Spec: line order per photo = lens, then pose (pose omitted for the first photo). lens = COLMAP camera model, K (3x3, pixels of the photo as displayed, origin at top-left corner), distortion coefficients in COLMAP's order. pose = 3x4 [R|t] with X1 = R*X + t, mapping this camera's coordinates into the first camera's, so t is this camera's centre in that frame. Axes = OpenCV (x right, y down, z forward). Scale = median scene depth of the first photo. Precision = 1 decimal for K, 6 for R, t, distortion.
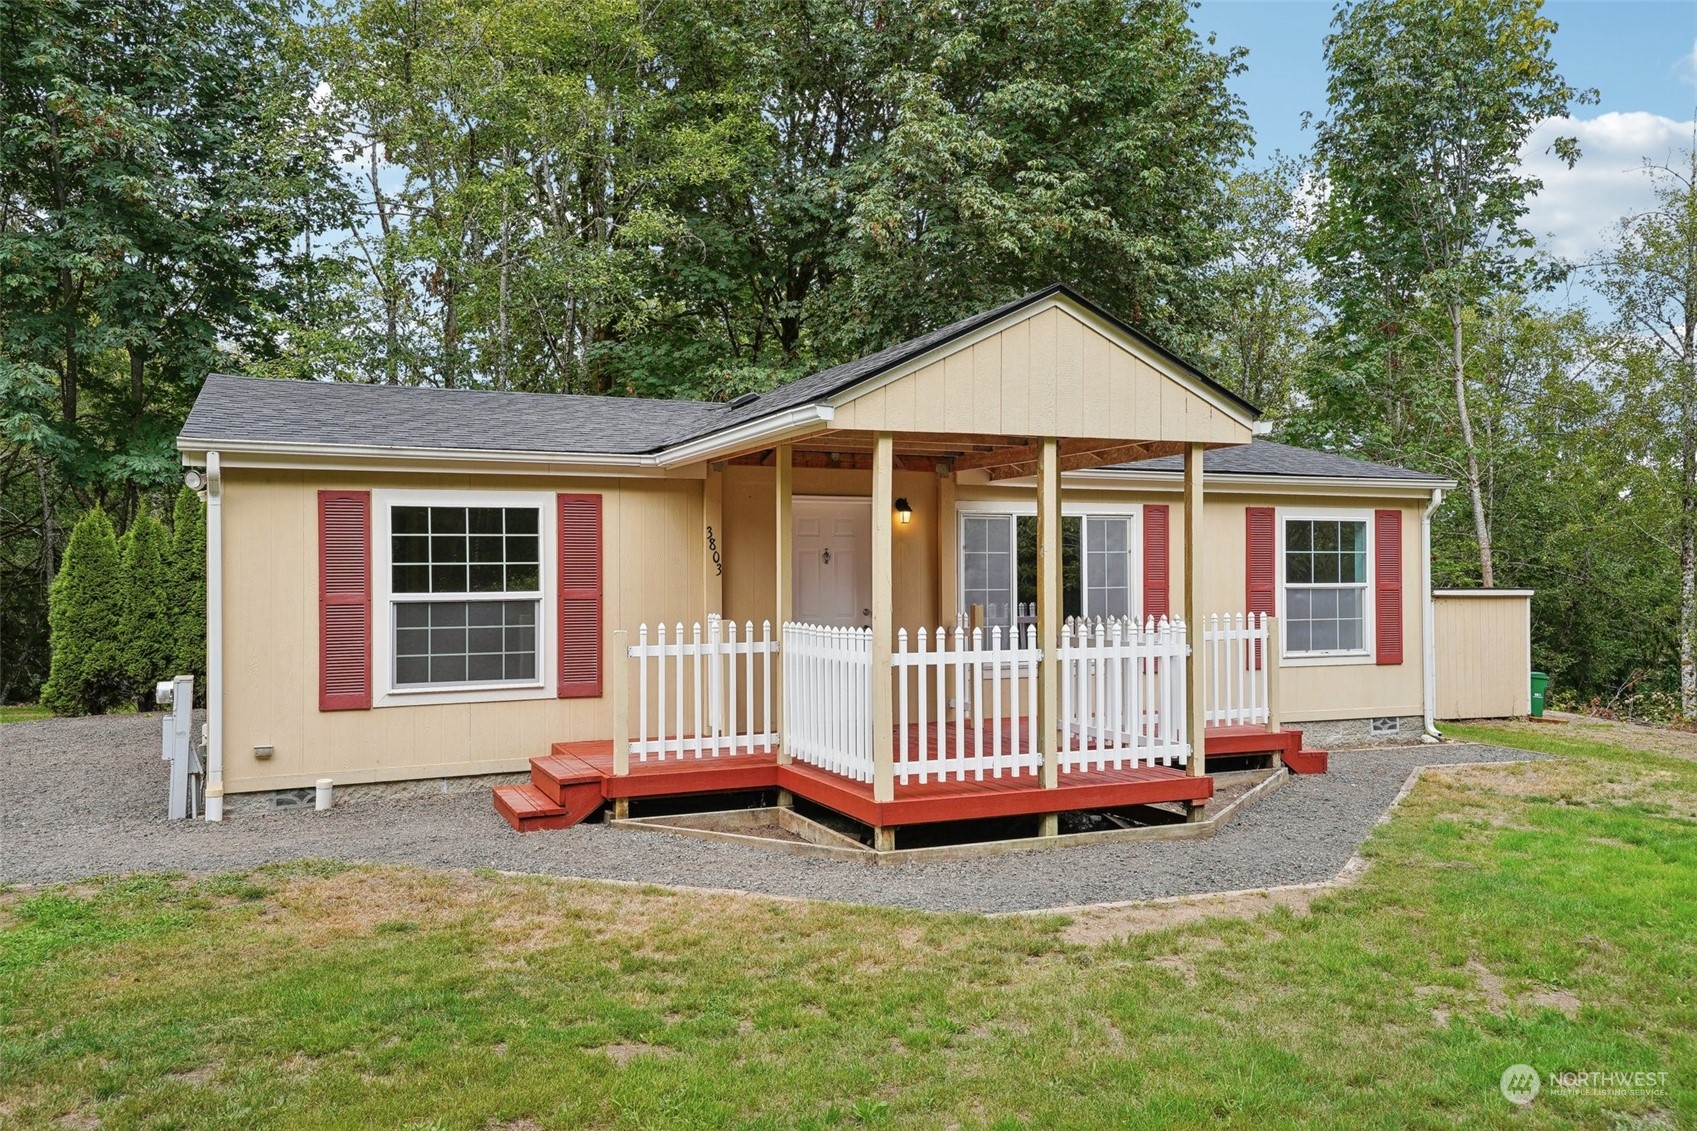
lens RADIAL K [[1309.9, 0, 848.5], [0, 1309.9, 565.5], [0, 0, 1]] dist [0.068596, 0.005845]
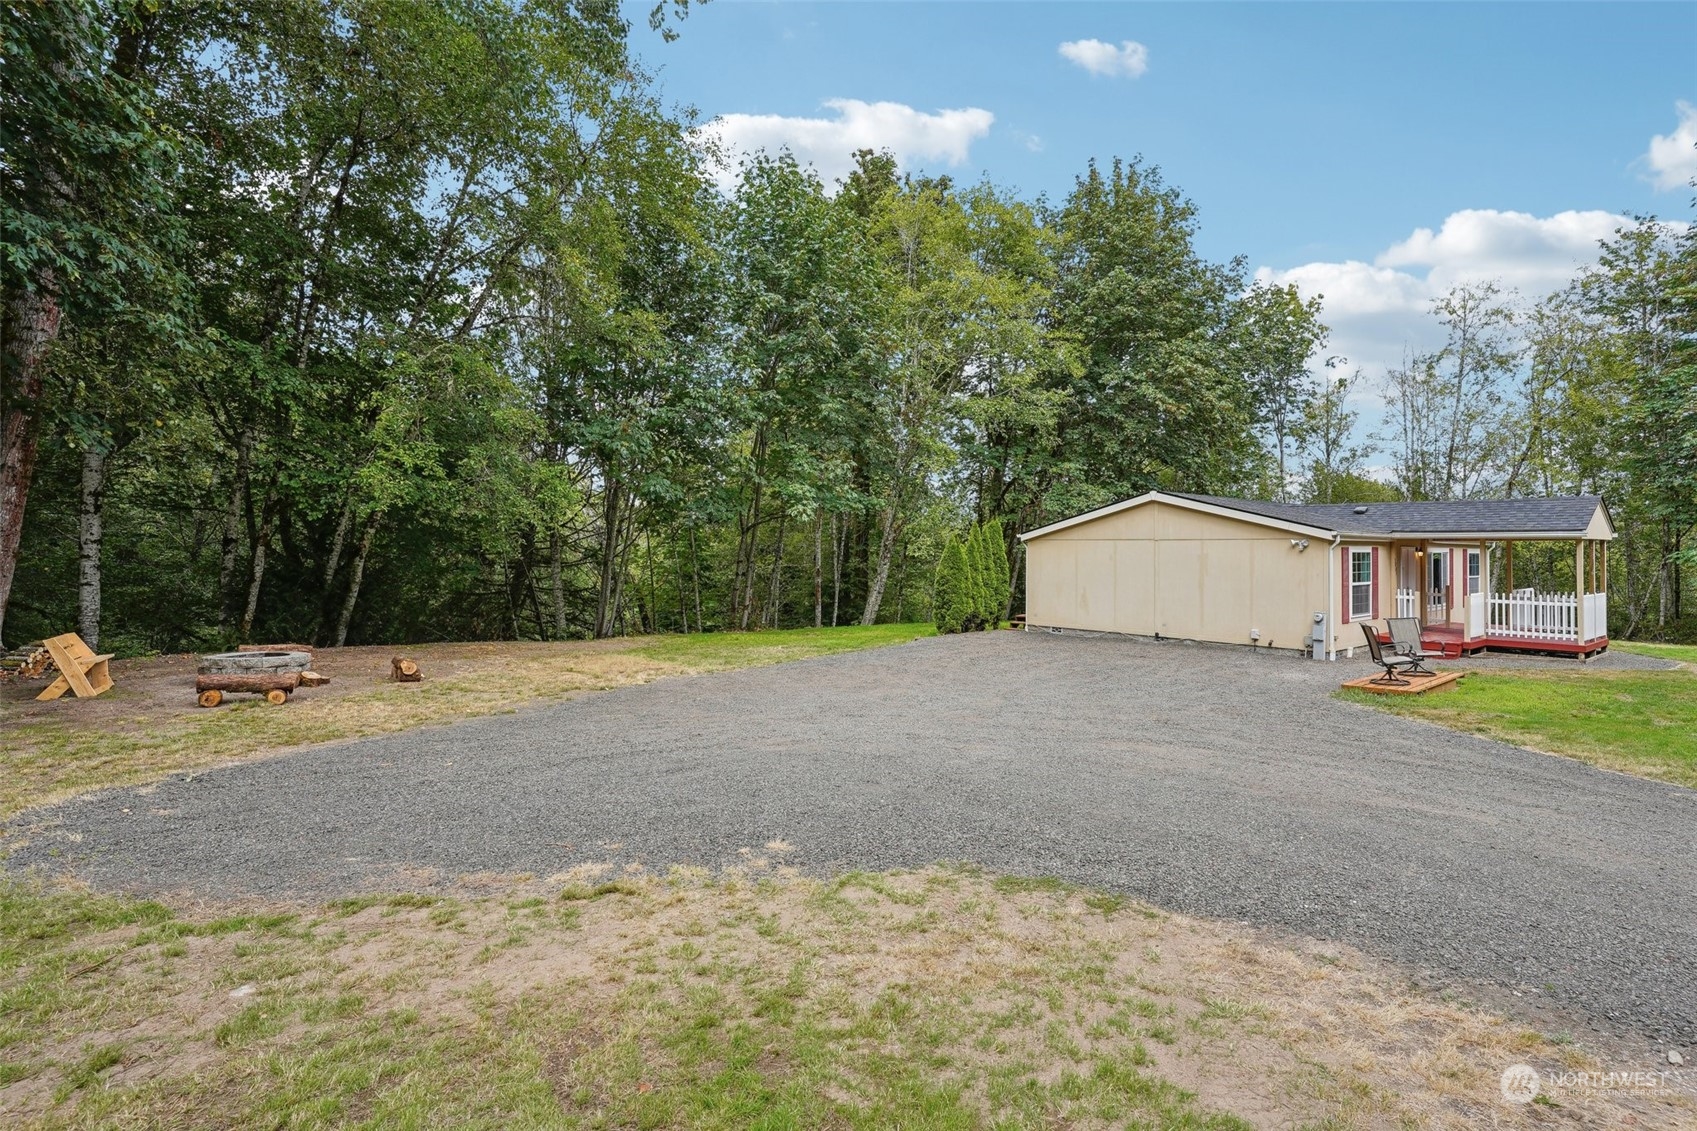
lens RADIAL K [[841.0, 0, 890.3], [0, 841.0, 539.3], [0, 0, 1]] dist [-0.000337, 0.013311]
pose [[0.952919, 0.014441, 0.302881, -1.784701], [-0.012647, 0.999889, -0.007884, -0.044571], [-0.302961, 0.003682, 0.952996, -0.429741]]
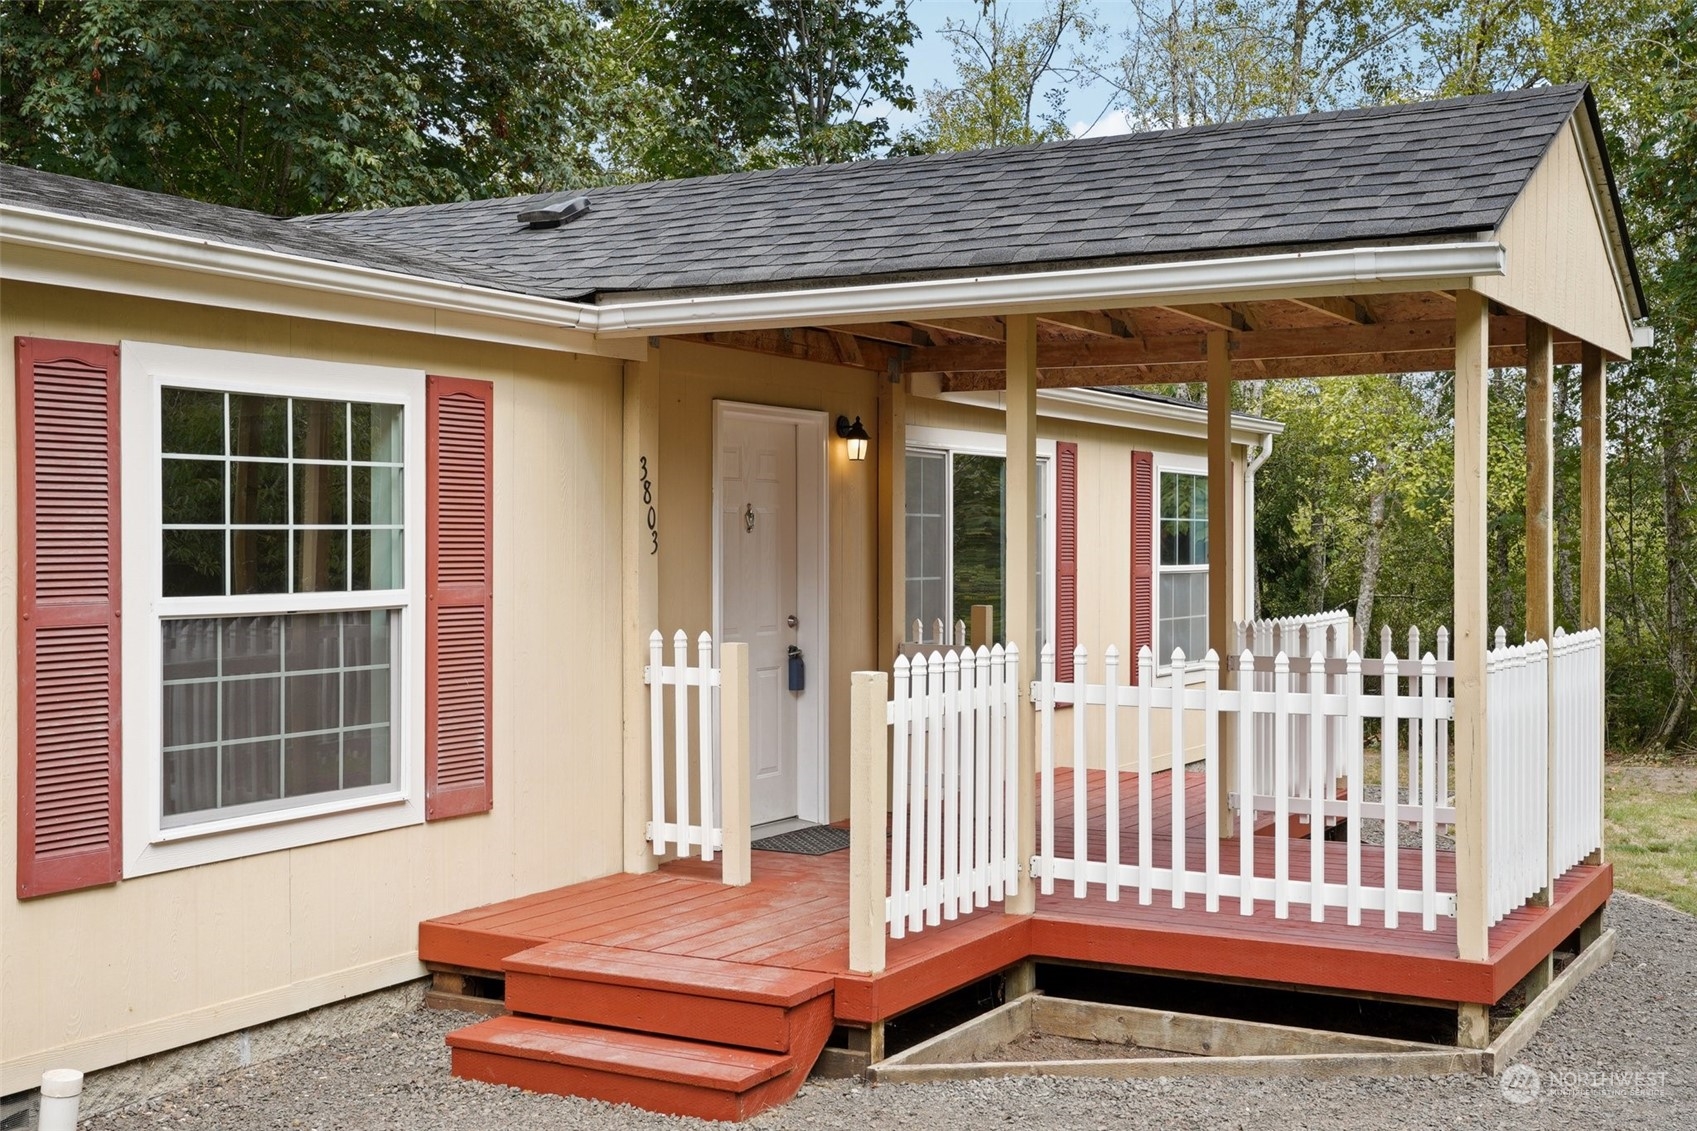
lens RADIAL K [[1986.5, 0, 878.4], [0, 1986.5, 558.2], [0, 0, 1]] dist [0.009768, -0.009284]
pose [[0.796886, 0.000268, 0.604129, -0.516322], [-0.008406, 0.999908, 0.010645, 0.000227], [-0.604071, -0.013561, 0.796815, 0.355740]]
